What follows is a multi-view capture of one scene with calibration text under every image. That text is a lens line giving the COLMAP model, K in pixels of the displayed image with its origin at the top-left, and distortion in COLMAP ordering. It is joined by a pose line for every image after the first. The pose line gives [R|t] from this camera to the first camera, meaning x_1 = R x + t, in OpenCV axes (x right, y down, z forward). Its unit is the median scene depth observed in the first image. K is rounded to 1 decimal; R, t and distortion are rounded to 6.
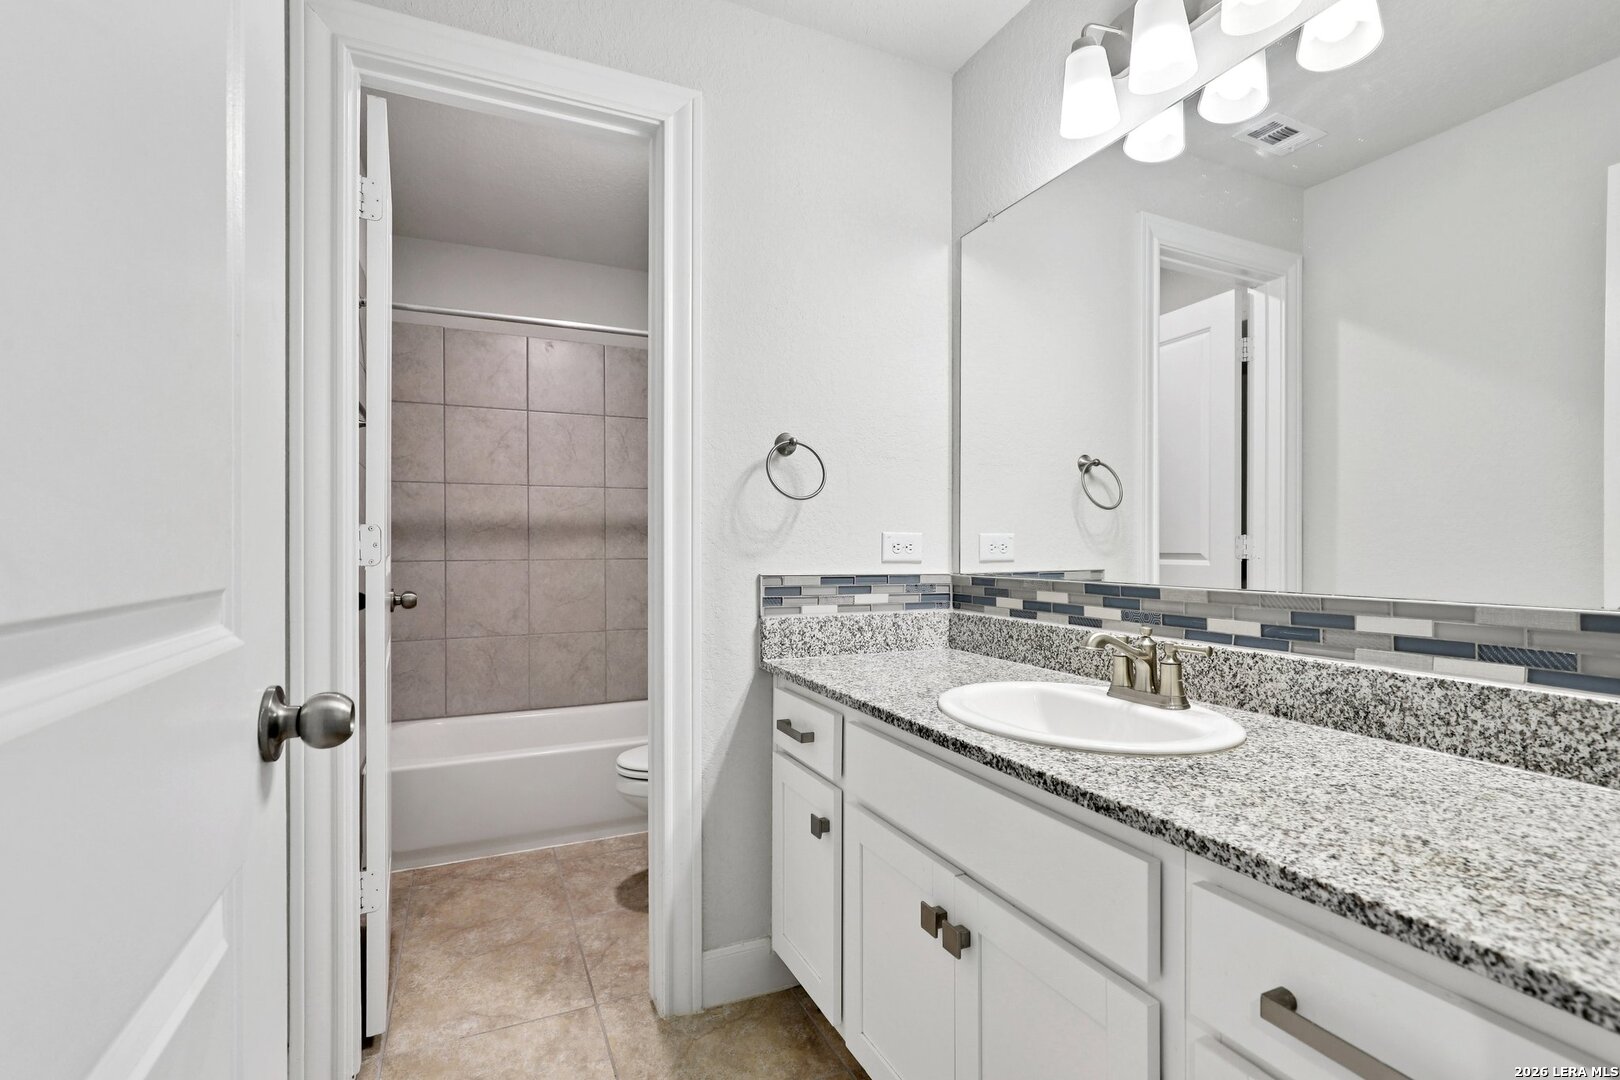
lens RADIAL K [[751.9, 0, 824.9], [0, 751.9, 546.2], [0, 0, 1]] dist [-0.035773, 0.006207]
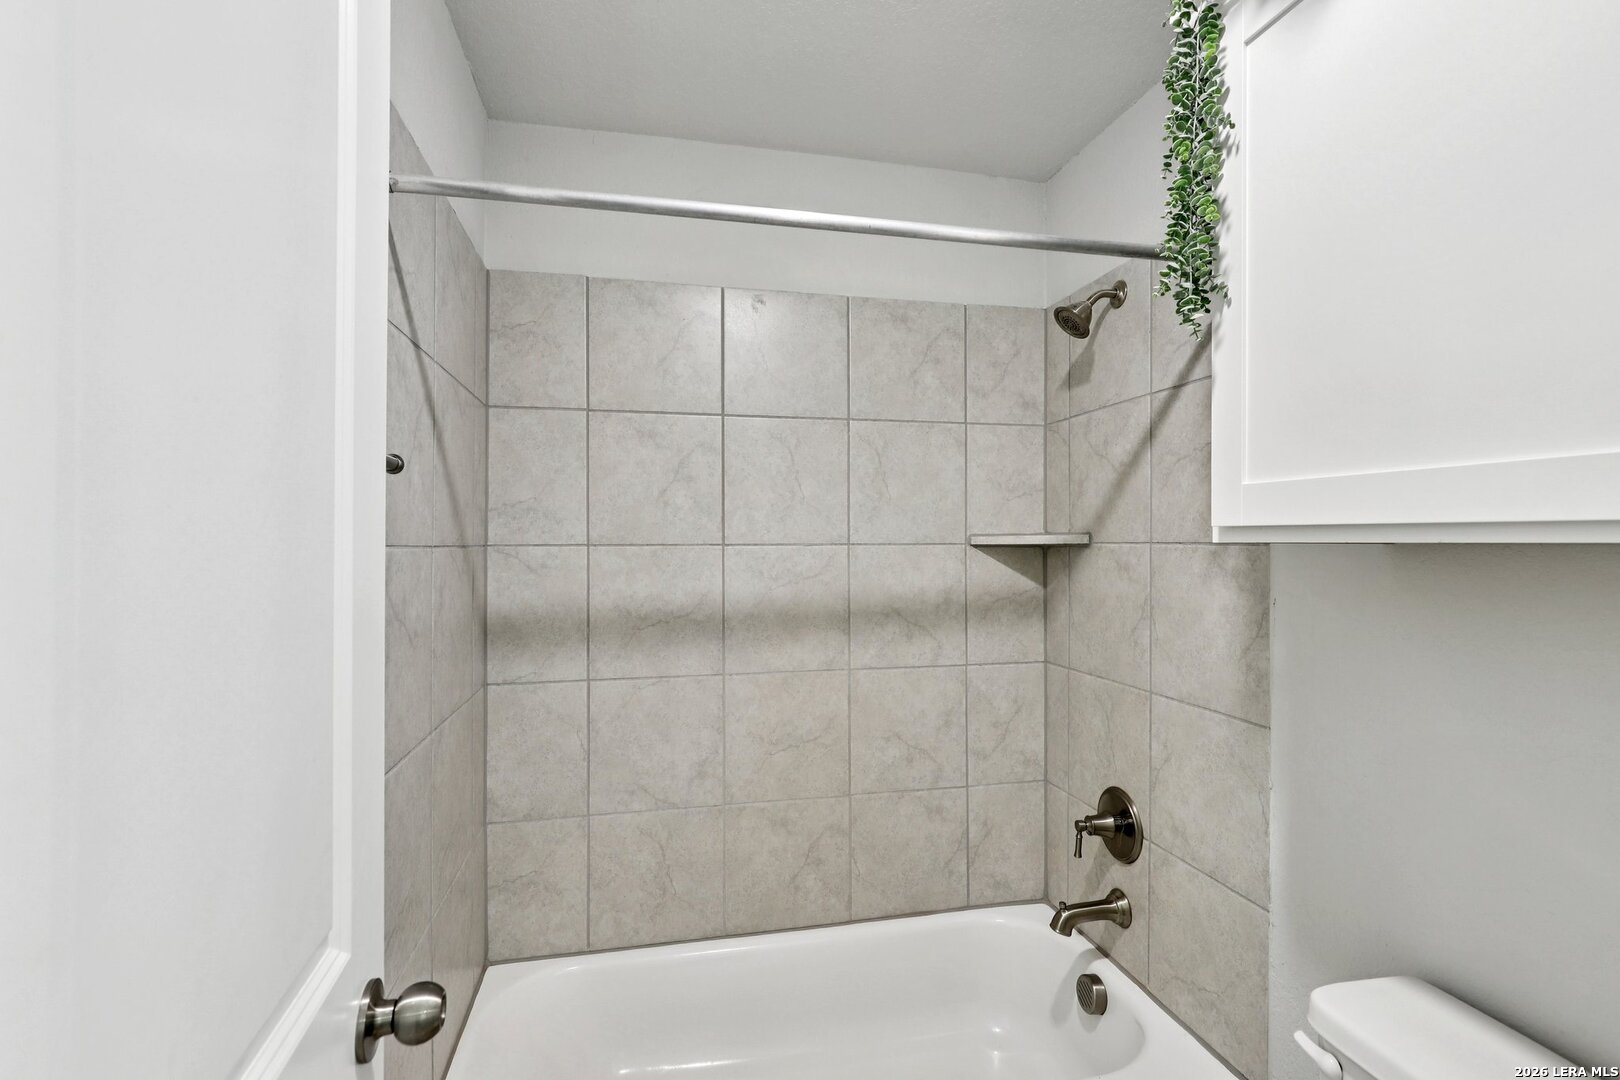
lens RADIAL K [[751.9, 0, 807.9], [0, 751.9, 541.5], [0, 0, 1]] dist [-0.035773, 0.006207]
pose [[0.972521, 0.003822, -0.232785, -0.201763], [-0.004677, 0.999984, -0.003118, -0.083925], [0.232769, 0.004121, 0.972523, 0.458418]]
